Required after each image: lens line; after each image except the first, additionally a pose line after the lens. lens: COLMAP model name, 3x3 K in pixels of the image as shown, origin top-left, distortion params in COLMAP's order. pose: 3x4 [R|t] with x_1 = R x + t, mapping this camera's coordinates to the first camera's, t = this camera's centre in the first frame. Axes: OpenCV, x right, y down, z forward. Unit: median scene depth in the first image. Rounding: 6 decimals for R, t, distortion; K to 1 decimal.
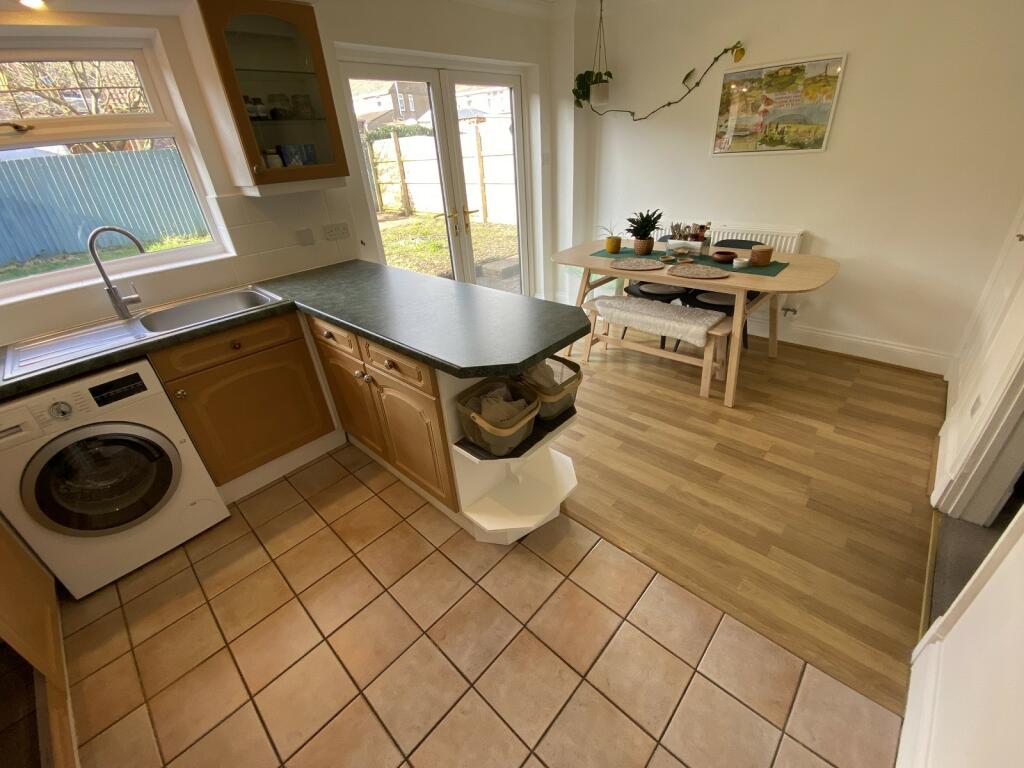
lens RADIAL K [[423.4, 0, 512.0], [0, 423.4, 384.0], [0, 0, 1]] dist [0.002286, -0.014127]
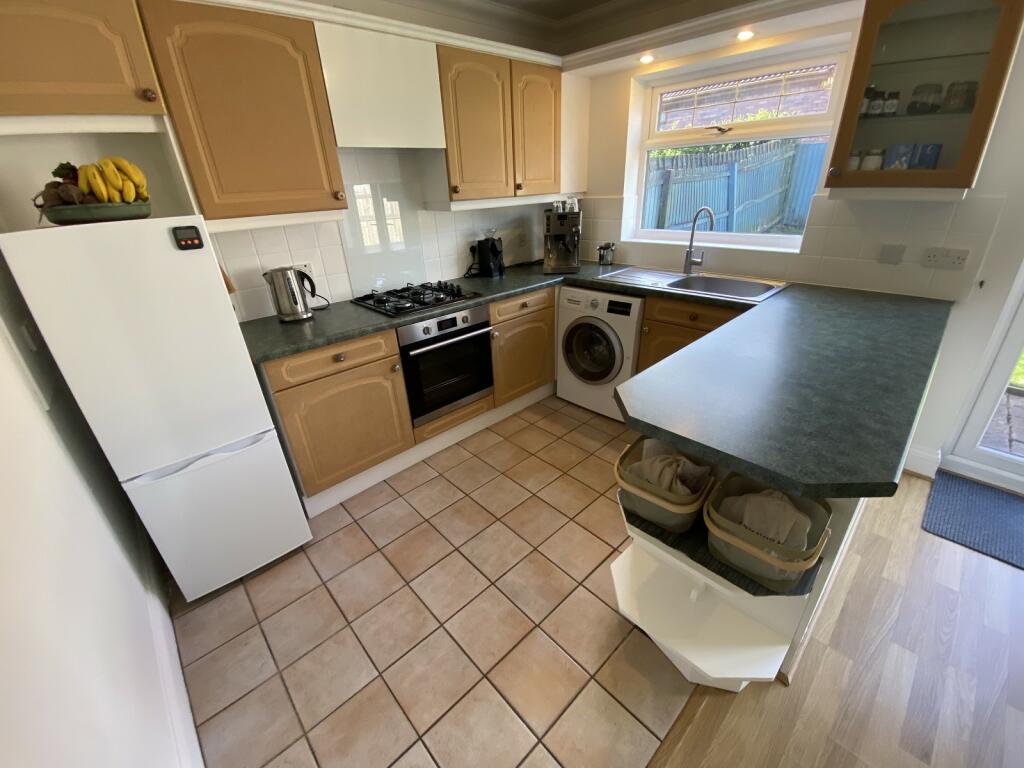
lens RADIAL K [[417.1, 0, 508.3], [0, 417.1, 380.1], [0, 0, 1]] dist [0.014288, -0.020070]
pose [[-0.073174, 0.484455, -0.871751, 0.562186], [-0.433649, 0.771683, 0.465245, -0.306051], [0.898106, 0.412078, 0.153617, 0.454984]]
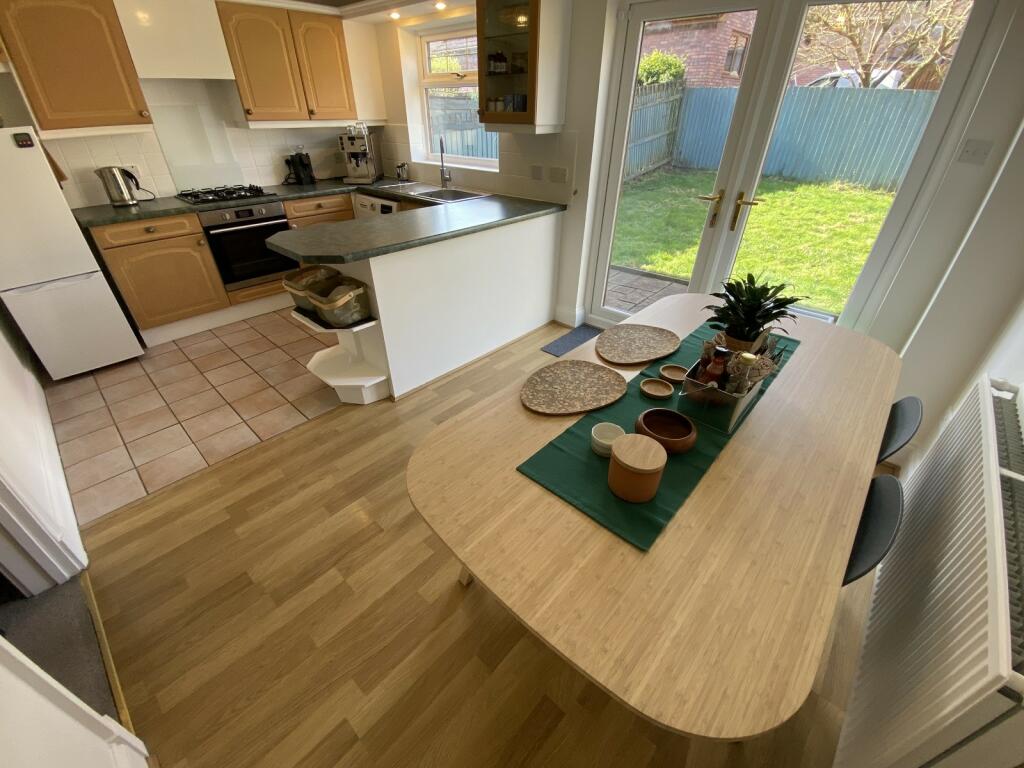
lens RADIAL K [[423.4, 0, 512.0], [0, 423.4, 384.0], [0, 0, 1]] dist [0.002286, -0.014127]
pose [[0.005911, 0.595550, -0.803296, 1.285307], [-0.487219, 0.703226, 0.517775, -0.756298], [0.873260, 0.388320, 0.294320, 1.186837]]
